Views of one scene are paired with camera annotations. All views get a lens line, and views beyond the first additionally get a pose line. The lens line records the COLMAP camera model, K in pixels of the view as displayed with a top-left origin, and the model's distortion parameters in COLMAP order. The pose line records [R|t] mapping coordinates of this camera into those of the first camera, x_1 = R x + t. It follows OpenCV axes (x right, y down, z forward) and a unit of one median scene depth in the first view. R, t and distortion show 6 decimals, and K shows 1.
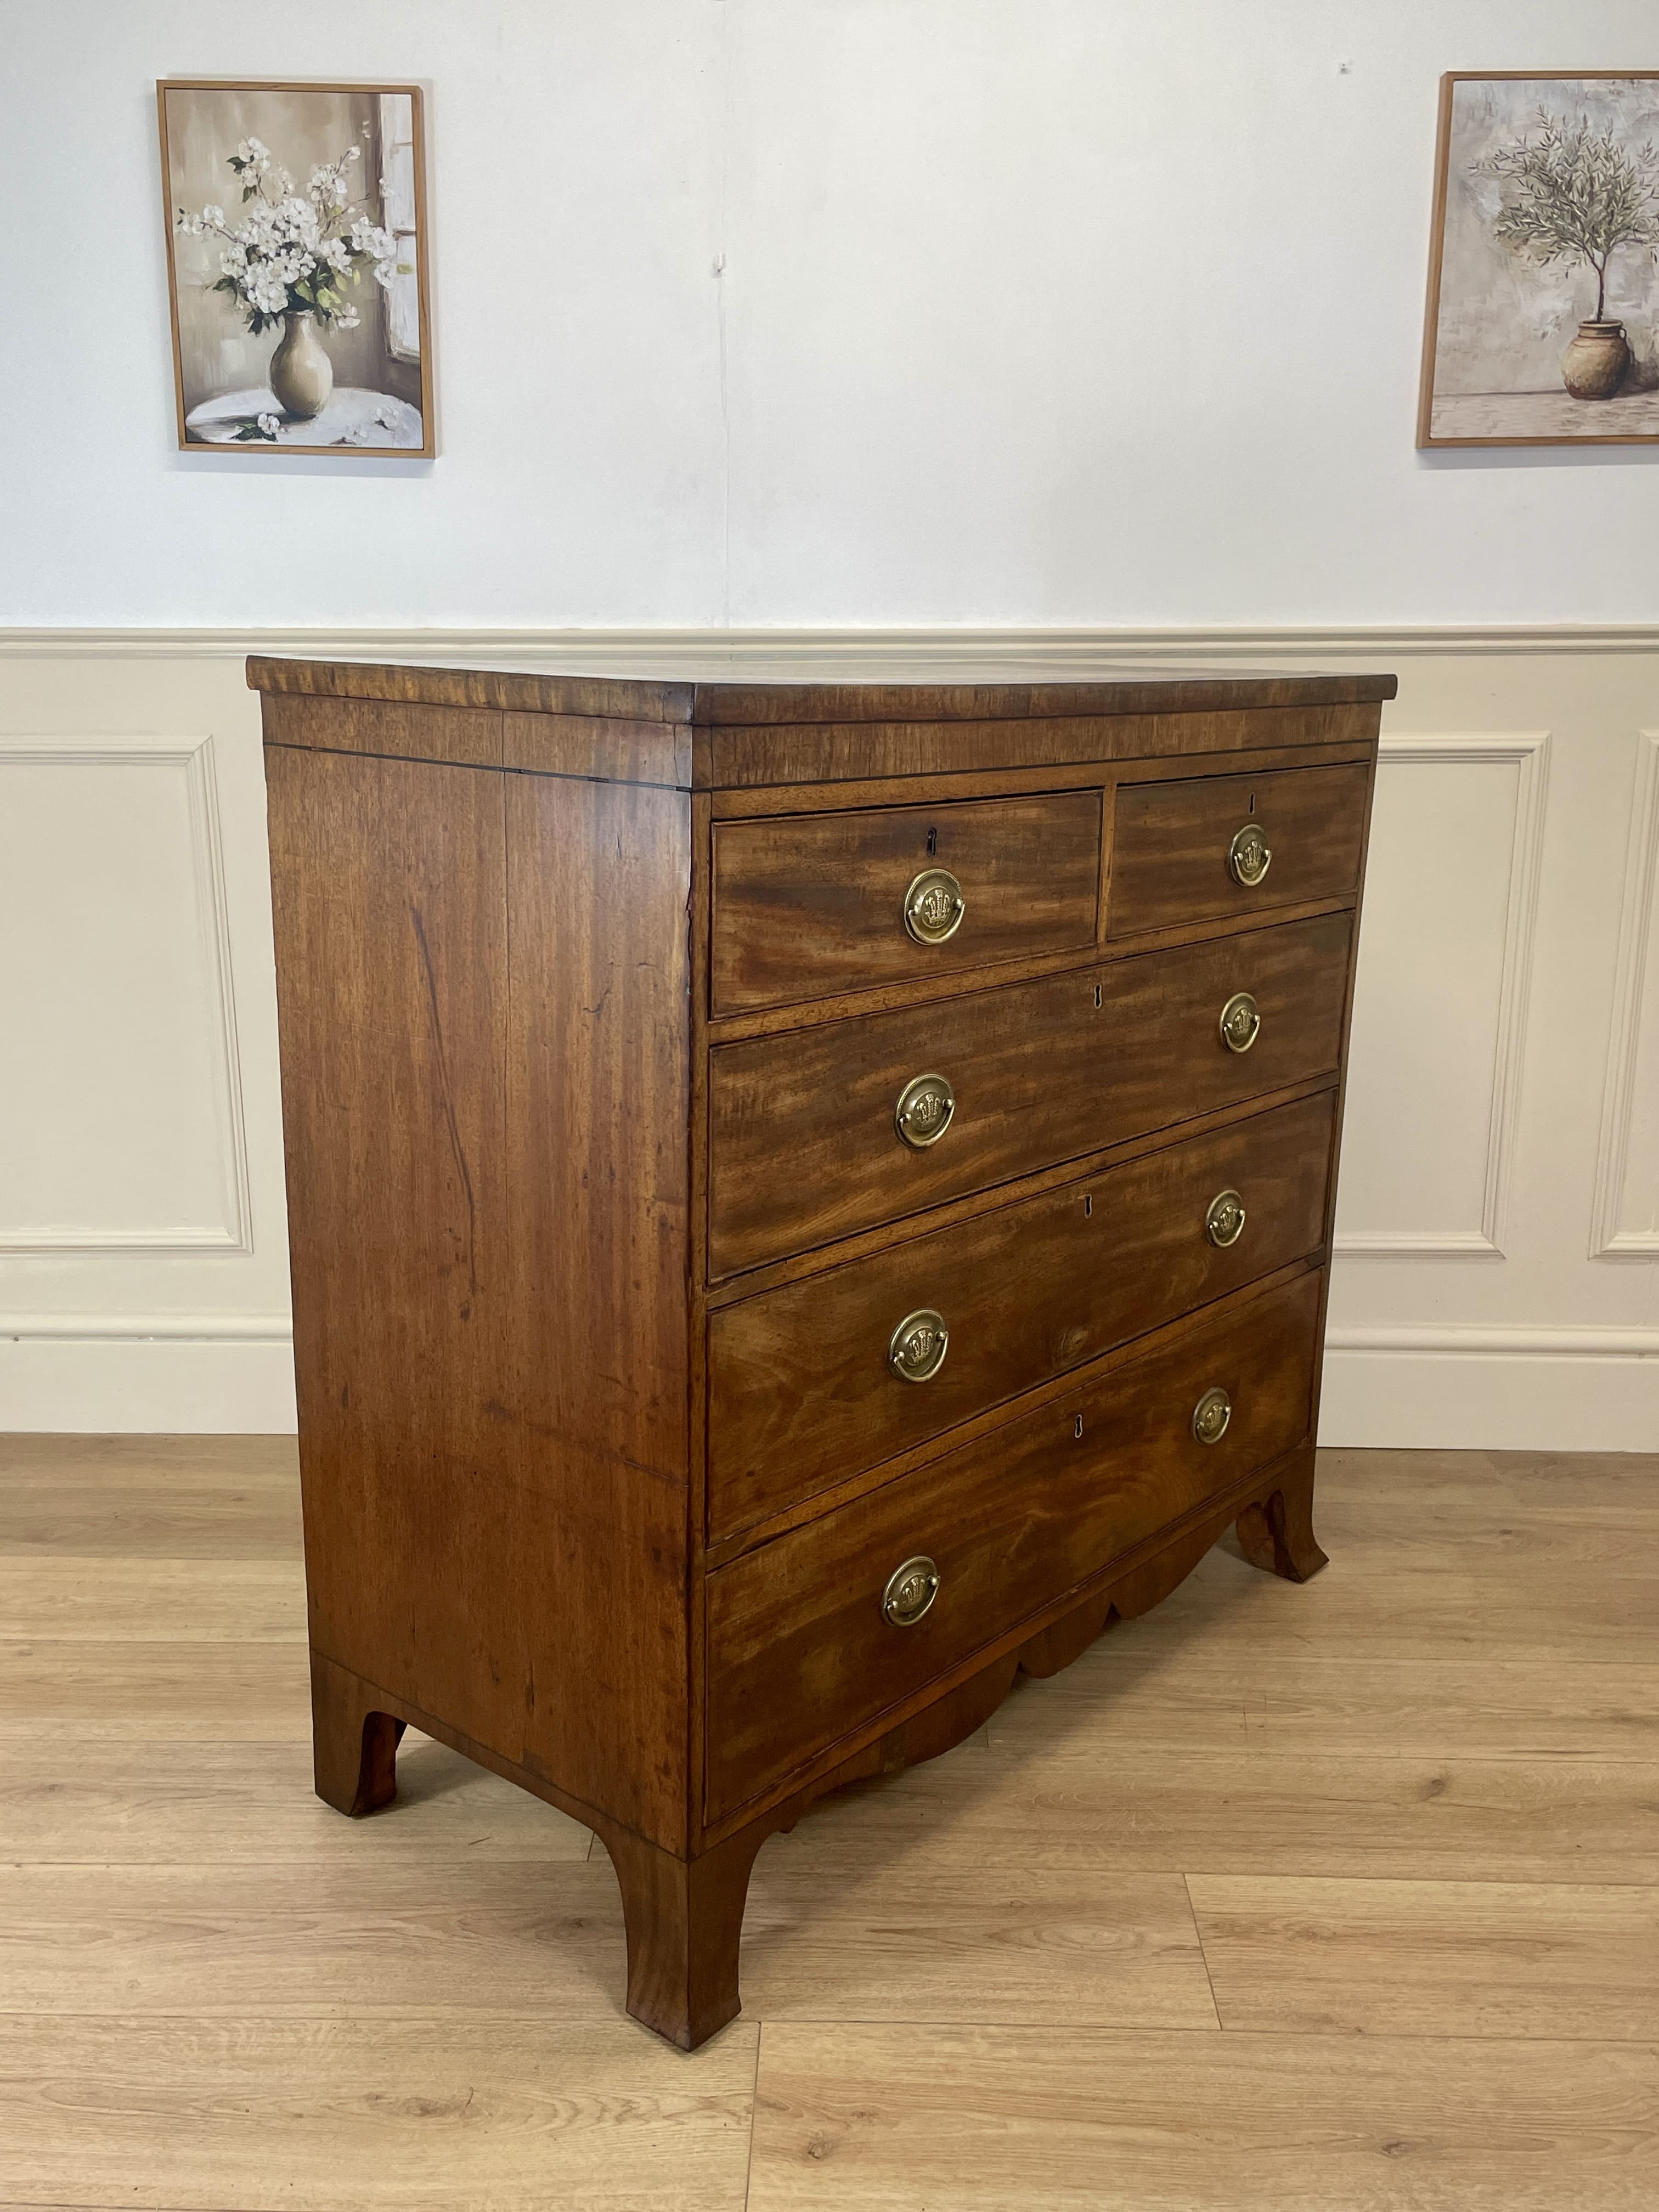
lens RADIAL K [[1913.3, 0, 817.4], [0, 1913.3, 1142.7], [0, 0, 1]] dist [0.050622, -0.063428]
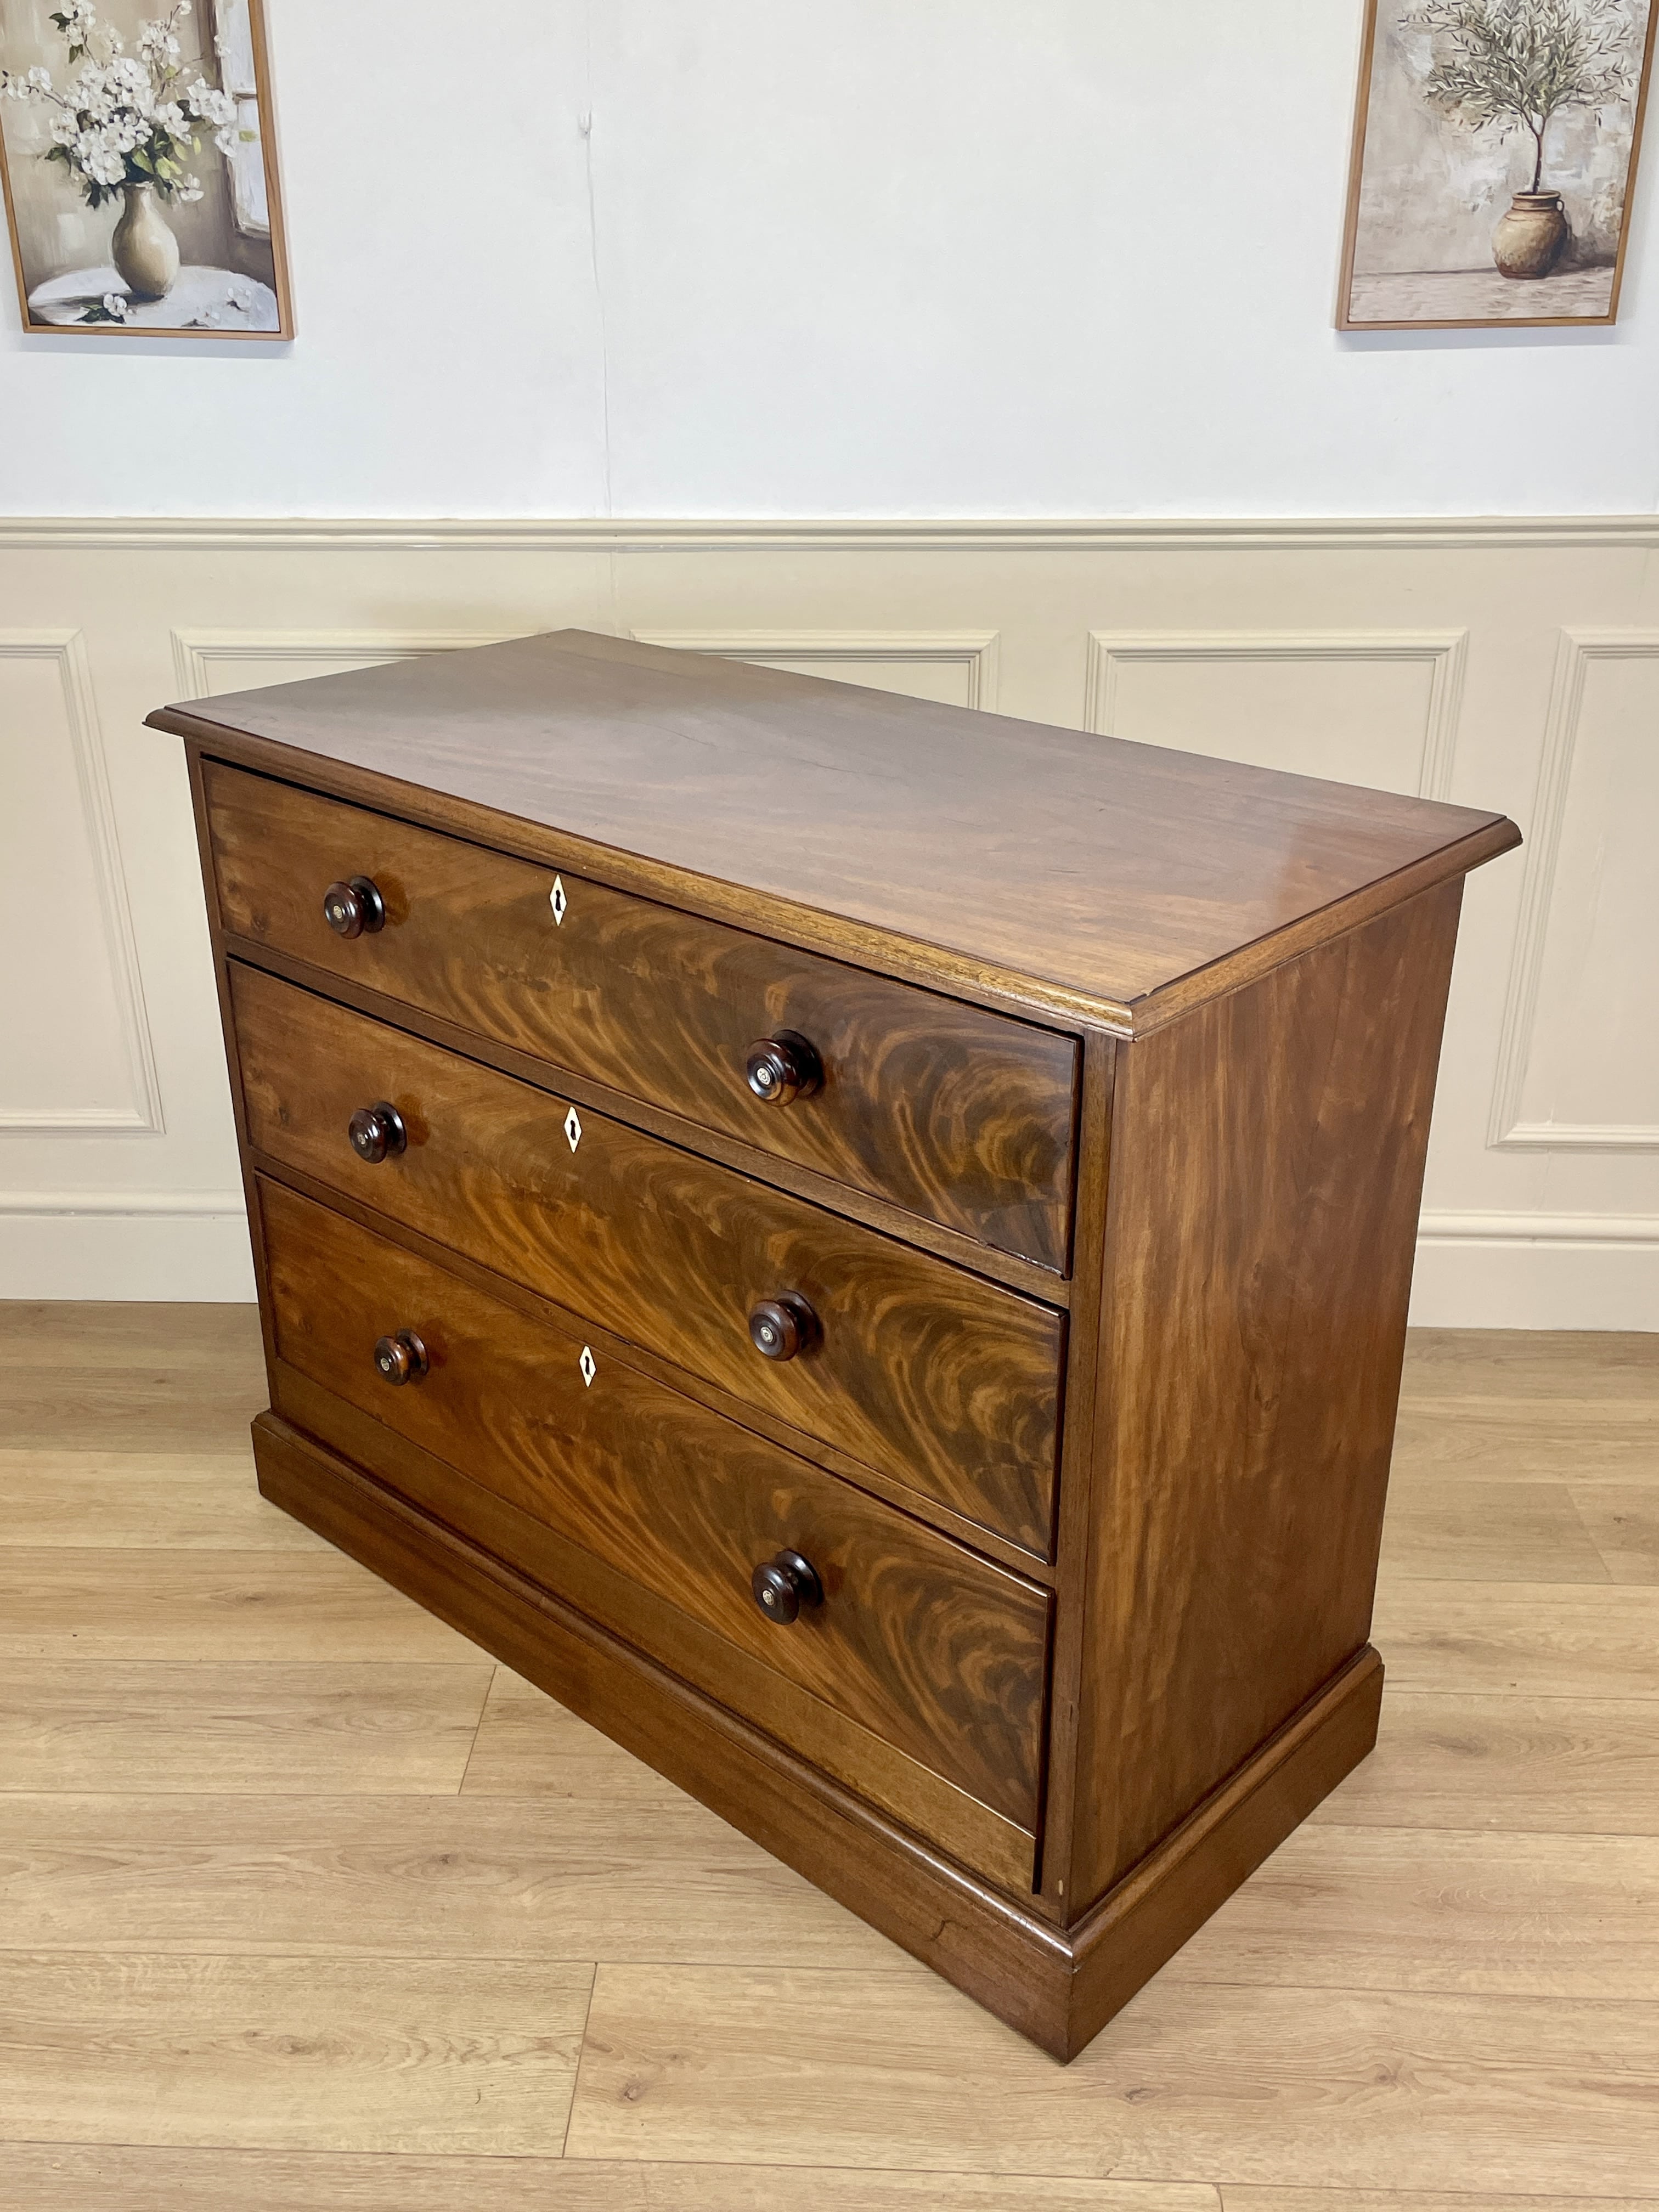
lens RADIAL K [[2046.5, 0, 820.7], [0, 2046.5, 1116.4], [0, 0, 1]] dist [0.018659, 0.000000]
pose [[0.999784, 0.001438, -0.020757, 0.104798], [0.002378, 0.983172, 0.182669, -0.208532], [0.020670, -0.182679, 0.982955, -0.072254]]
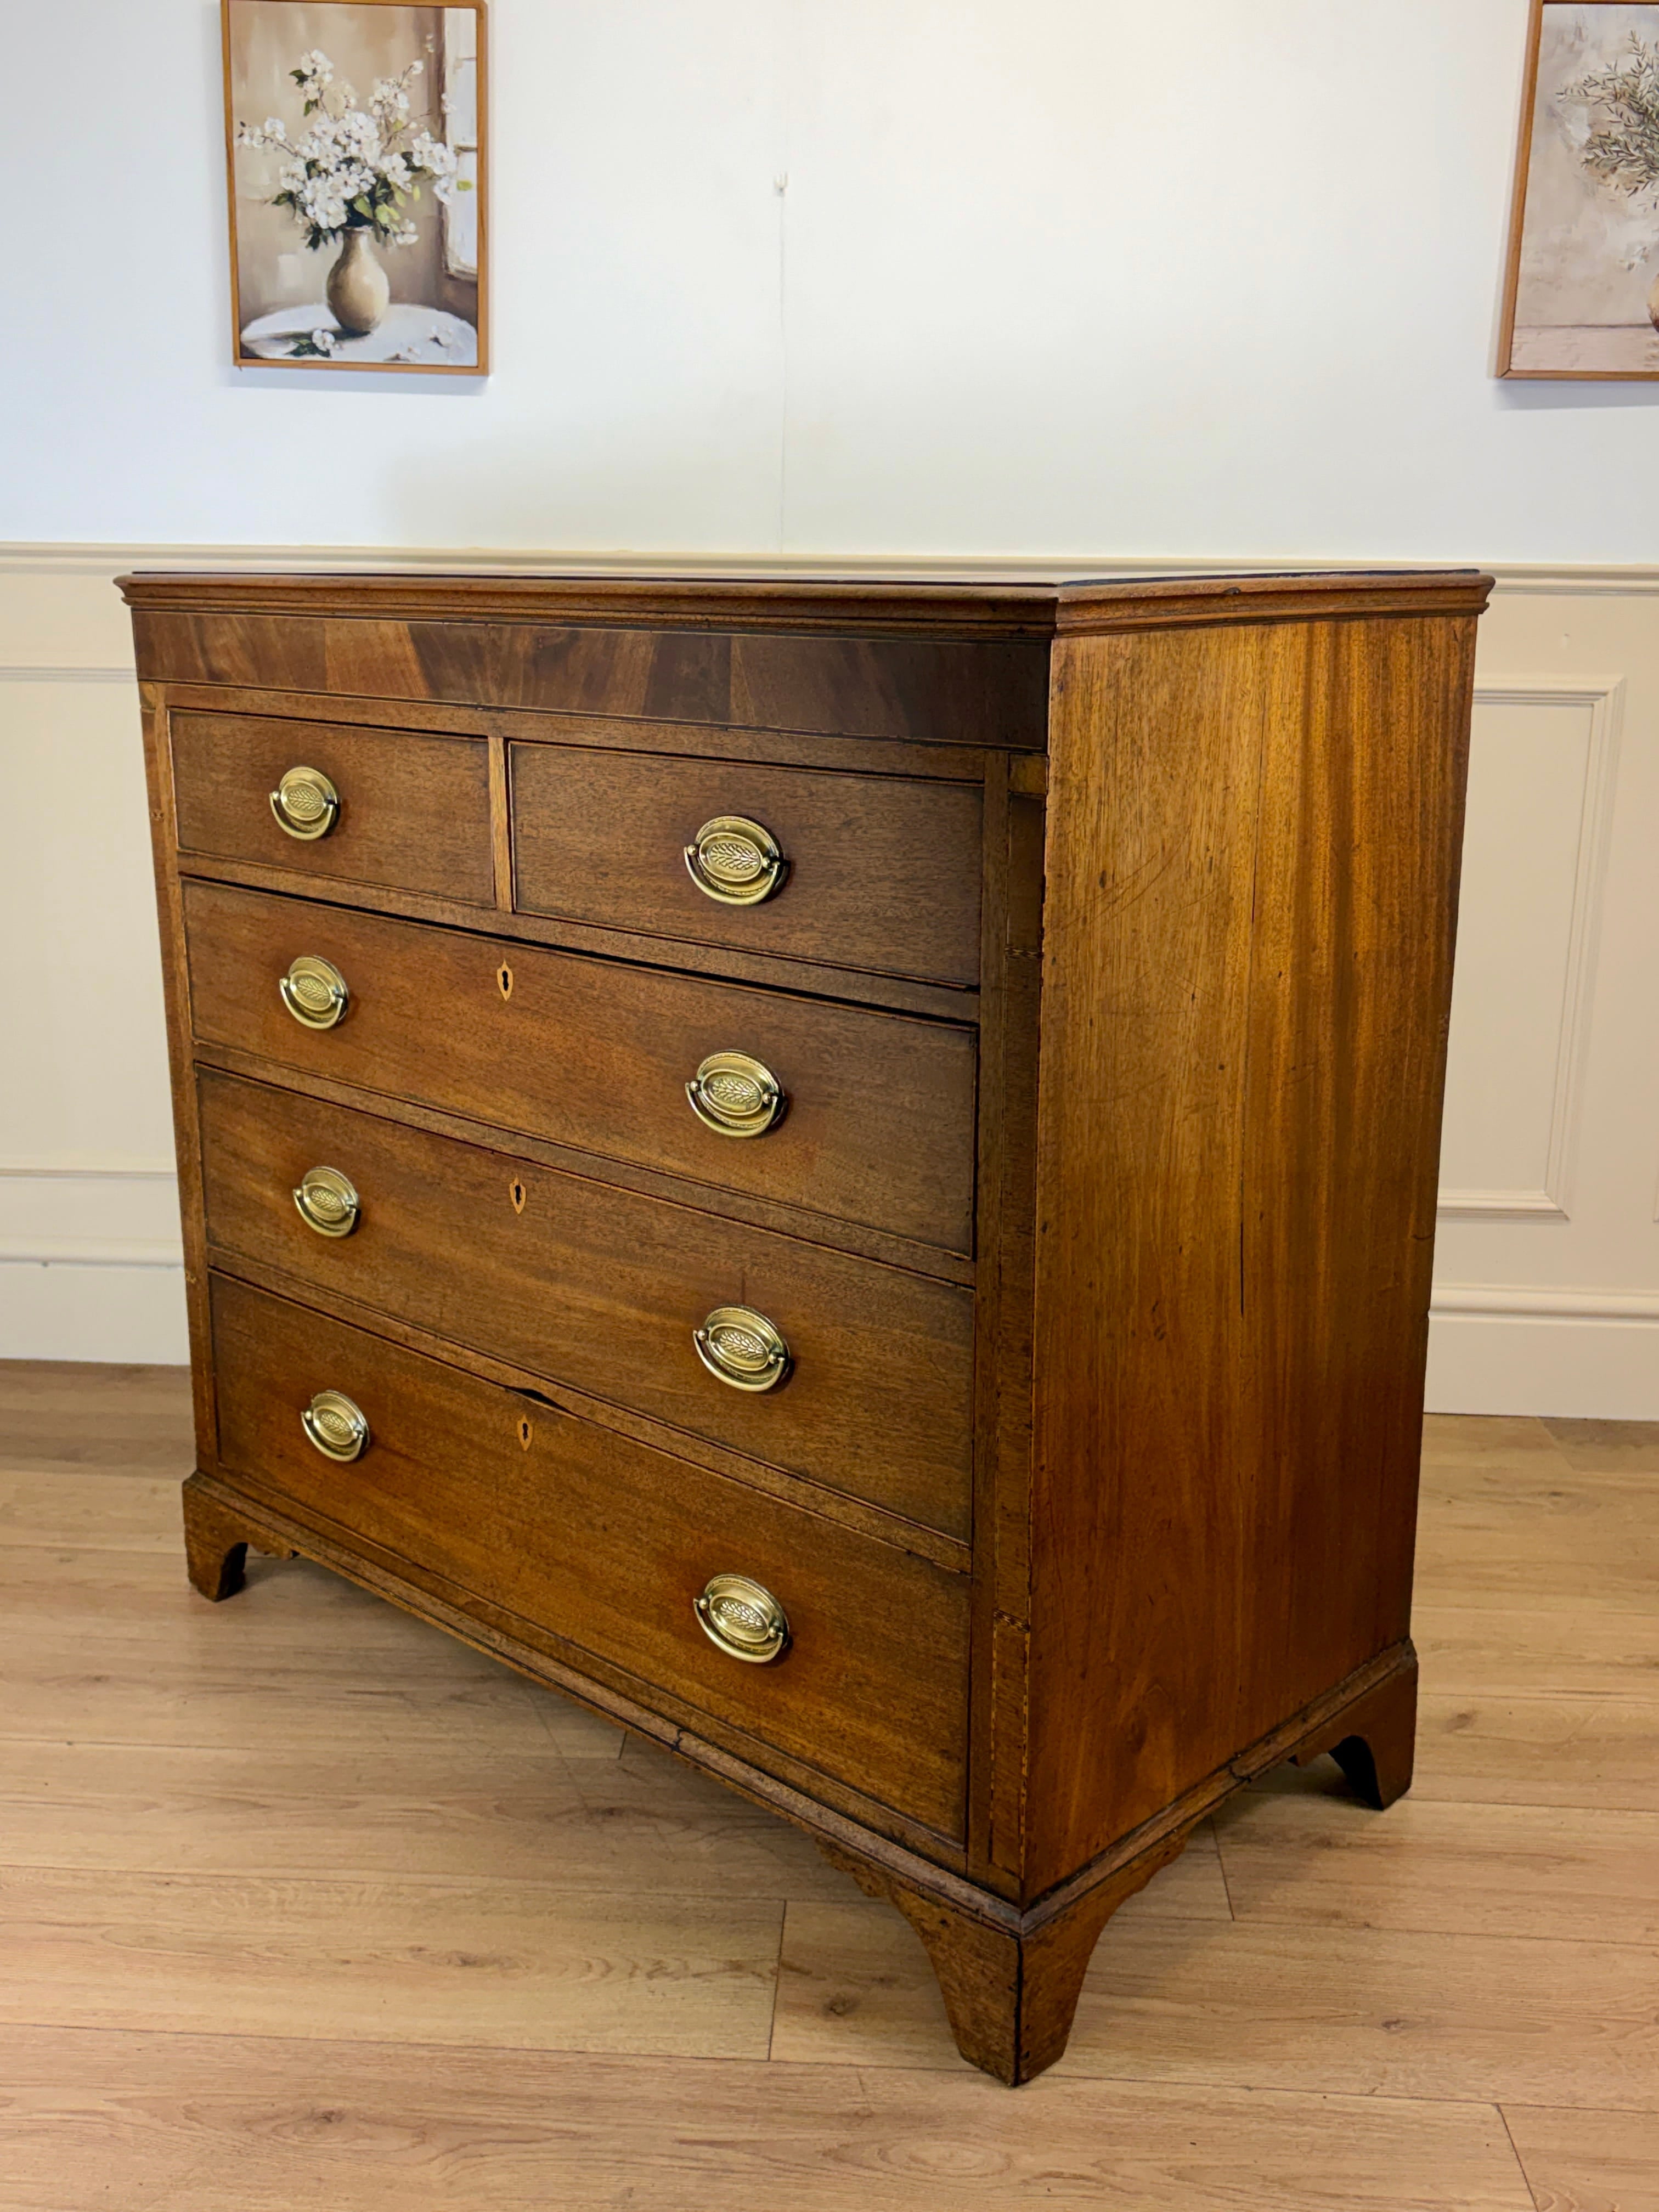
lens RADIAL K [[2154.1, 0, 797.3], [0, 2154.1, 1144.5], [0, 0, 1]] dist [0.014673, 0.000000]
pose [[0.999317, 0.023593, -0.028426, -0.000186], [-0.023459, 0.999712, 0.005033, 0.036915], [0.028537, -0.004363, 0.999583, -0.131245]]
